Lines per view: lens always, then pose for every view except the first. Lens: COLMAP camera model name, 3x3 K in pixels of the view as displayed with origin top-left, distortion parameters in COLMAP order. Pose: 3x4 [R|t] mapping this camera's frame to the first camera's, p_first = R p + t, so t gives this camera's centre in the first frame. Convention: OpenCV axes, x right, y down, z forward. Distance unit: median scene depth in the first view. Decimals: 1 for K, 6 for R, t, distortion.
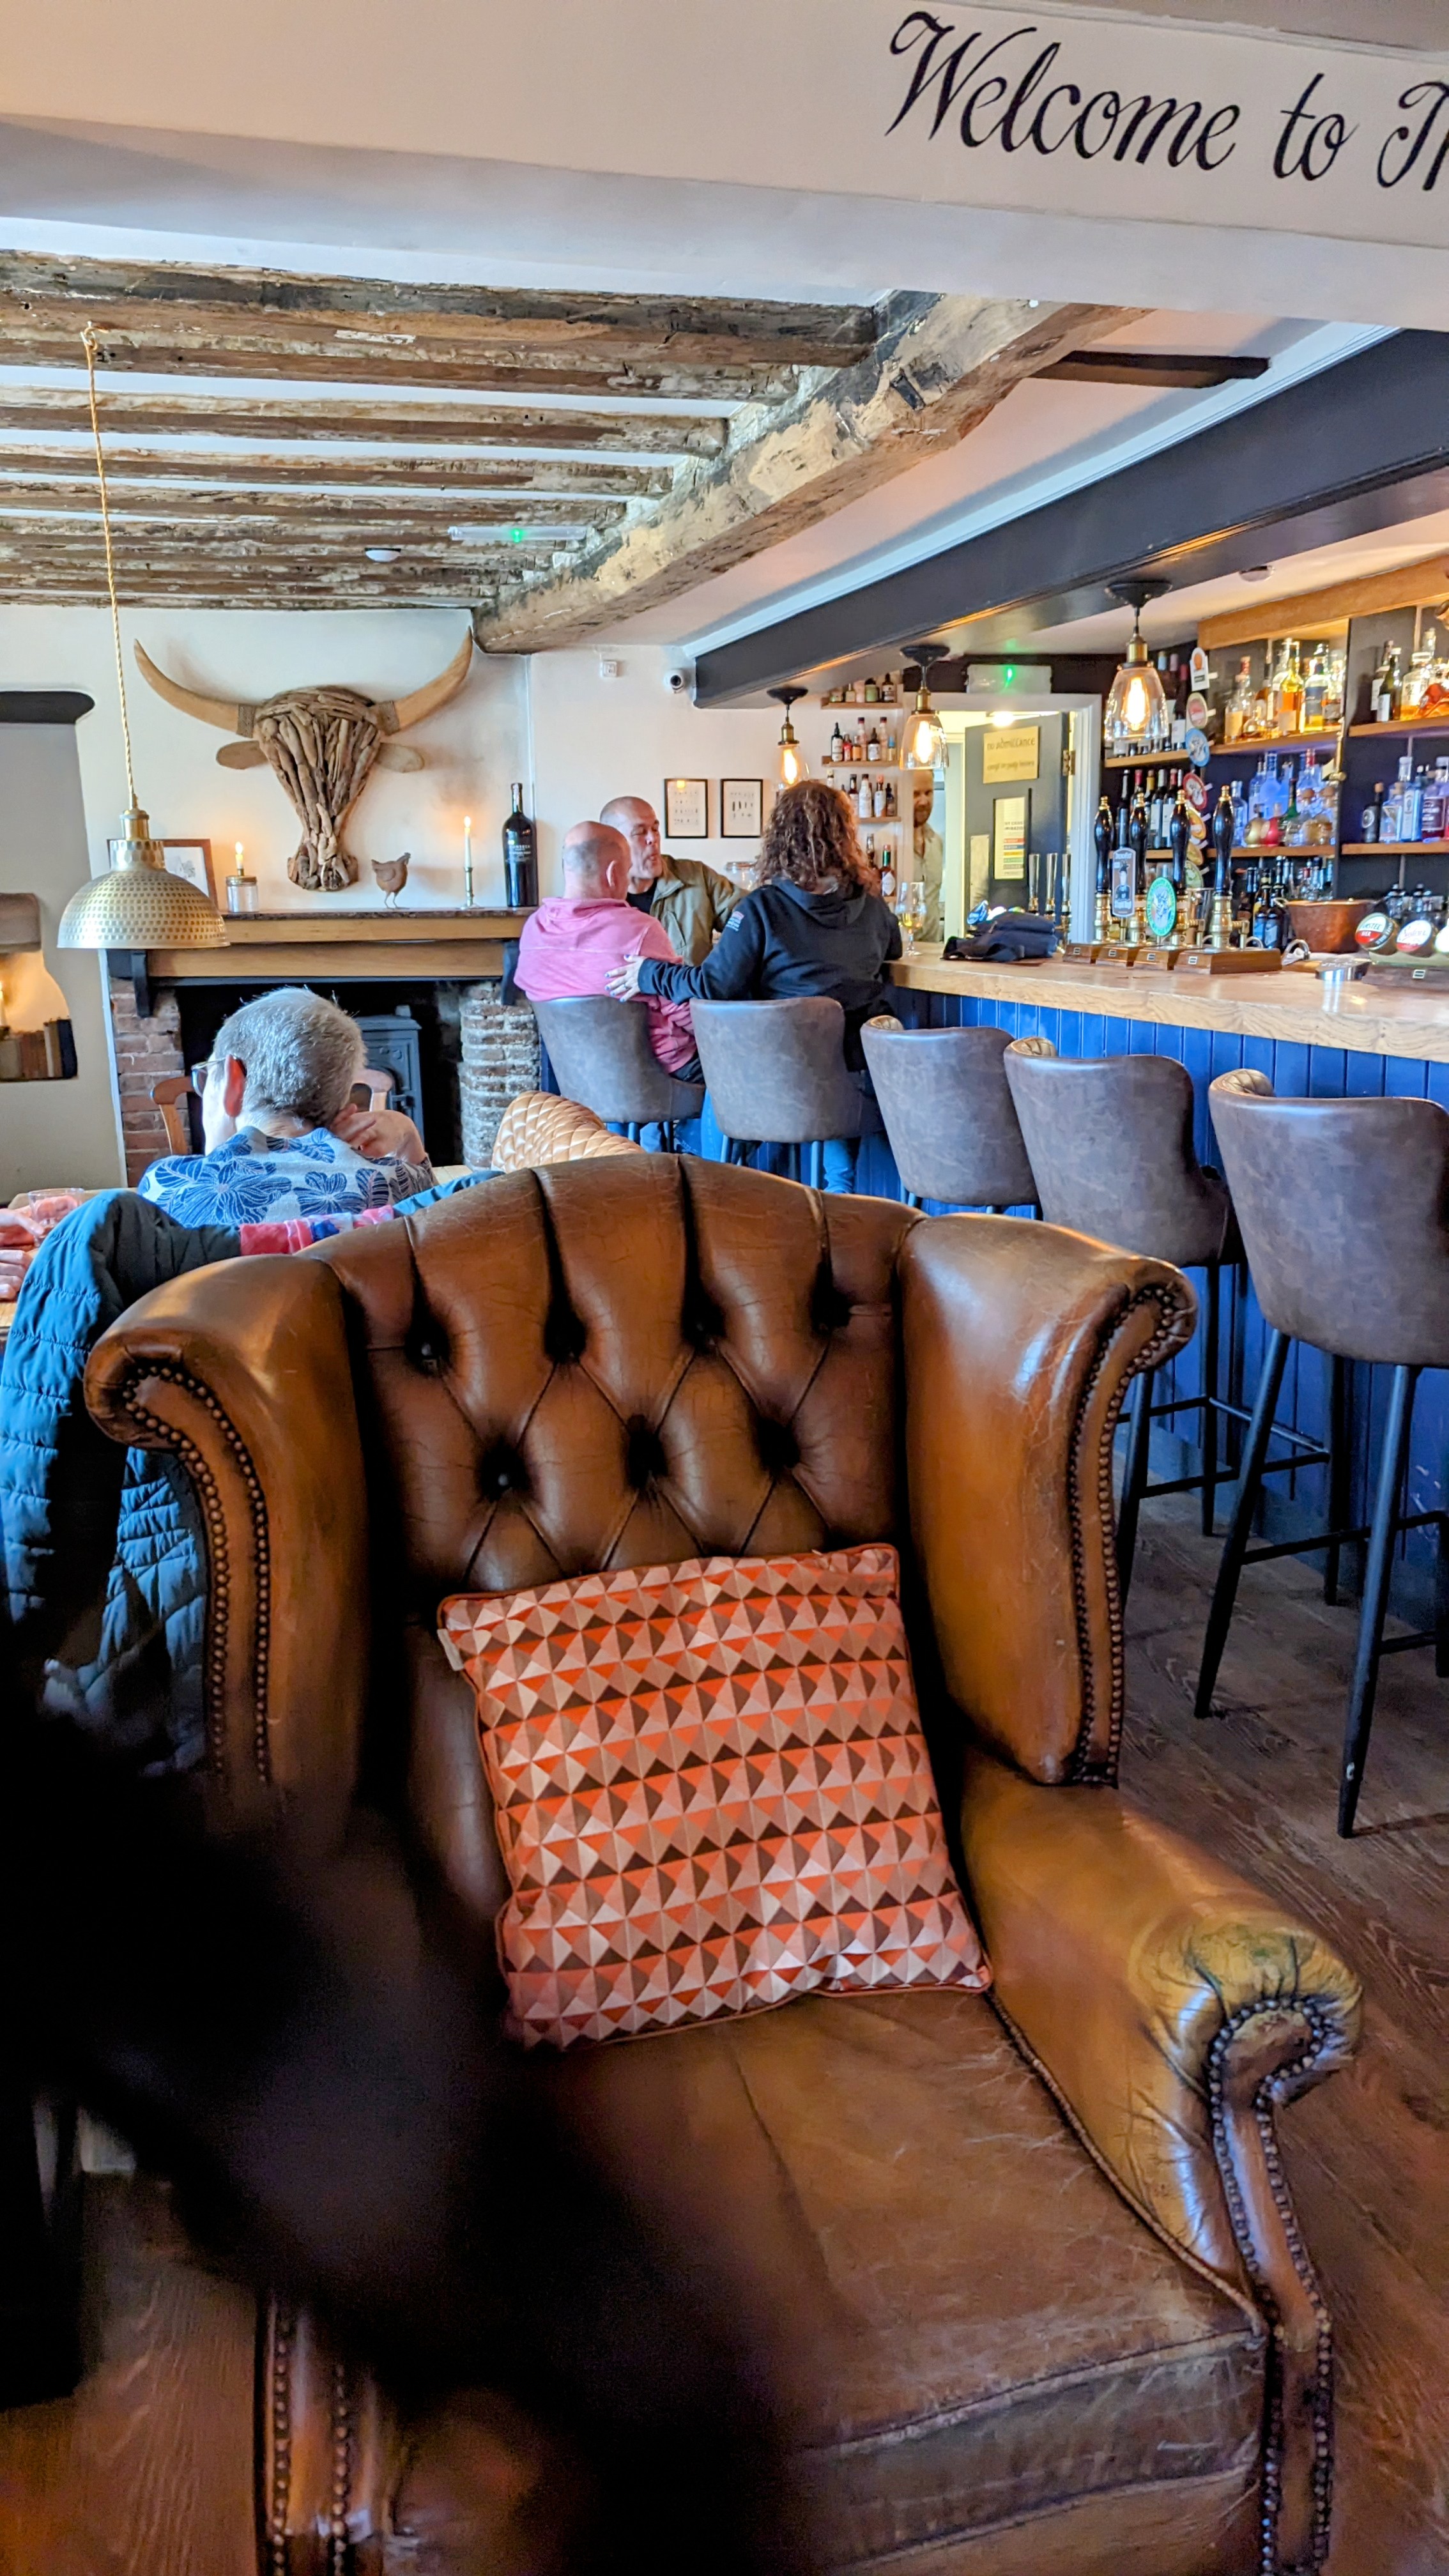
lens RADIAL K [[1833.9, 0, 724.5], [0, 1833.9, 1288.0], [0, 0, 1]] dist [0.010165, -0.002446]
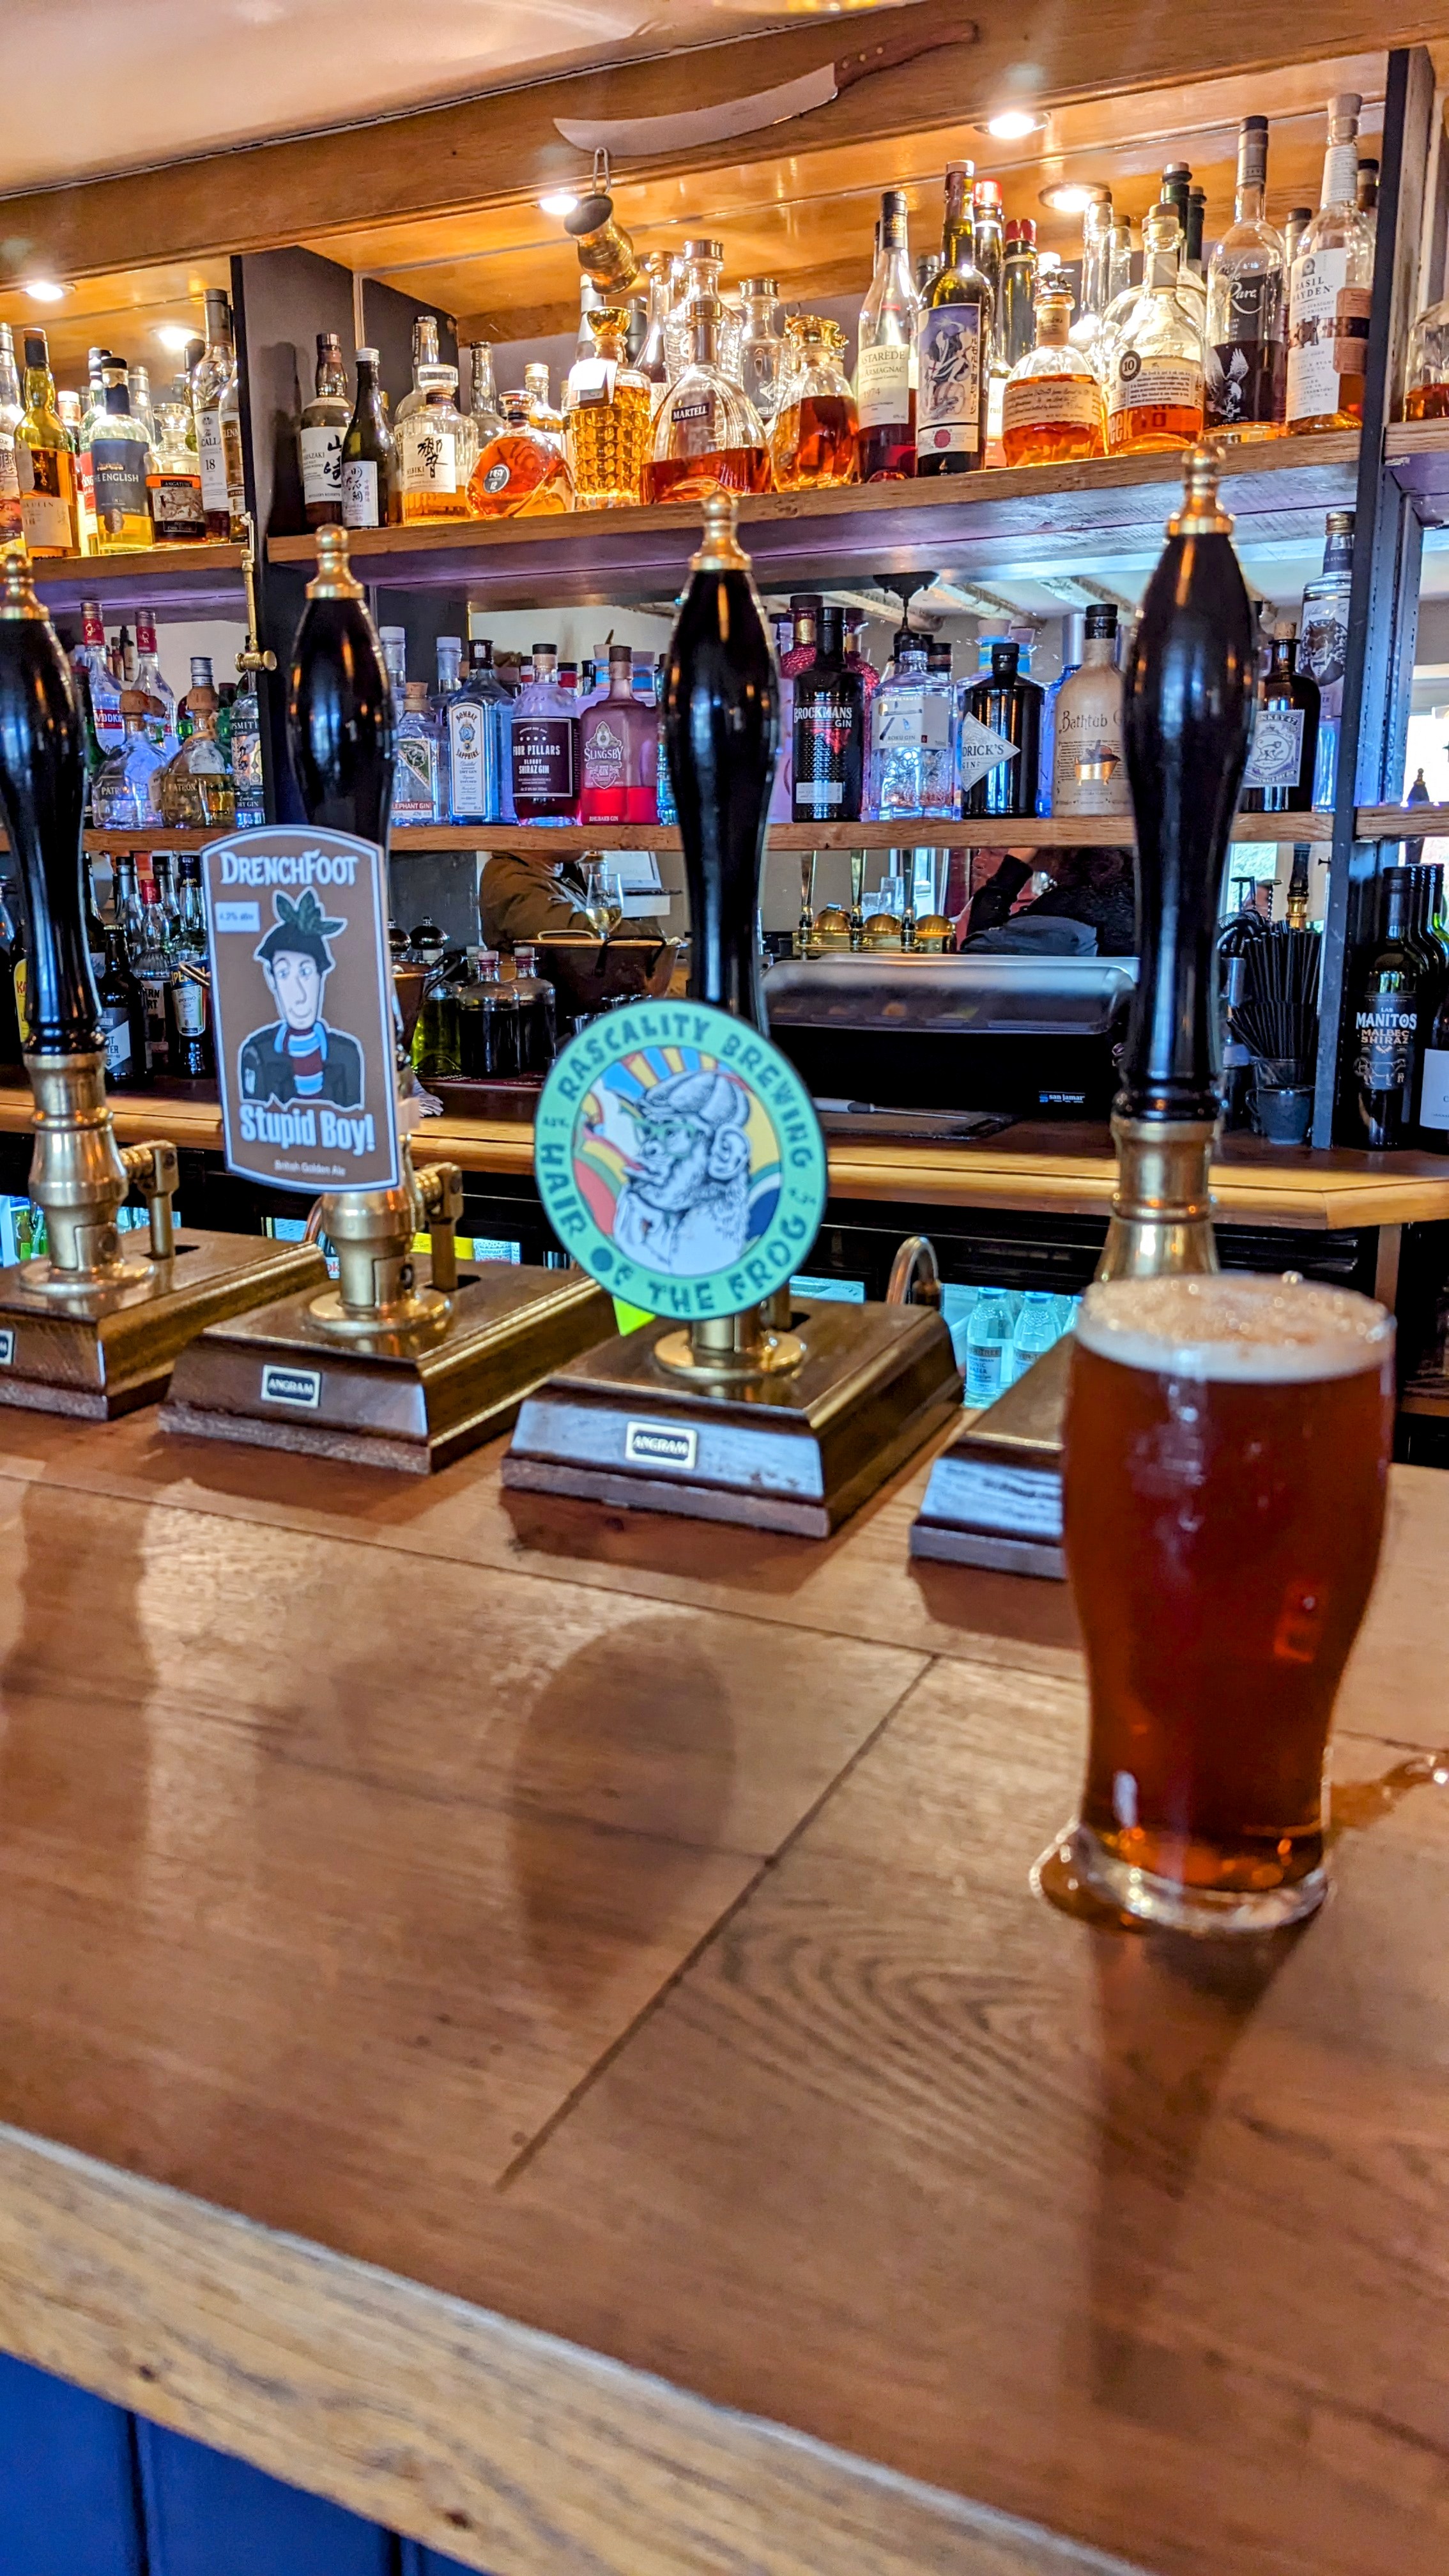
lens RADIAL K [[1833.9, 0, 724.5], [0, 1833.9, 1288.0], [0, 0, 1]] dist [0.010165, -0.002446]
pose [[0.663900, -0.163230, 0.729789, 0.083537], [0.156309, 0.984621, 0.078030, -0.159947], [-0.731303, 0.062269, 0.679205, 0.670531]]
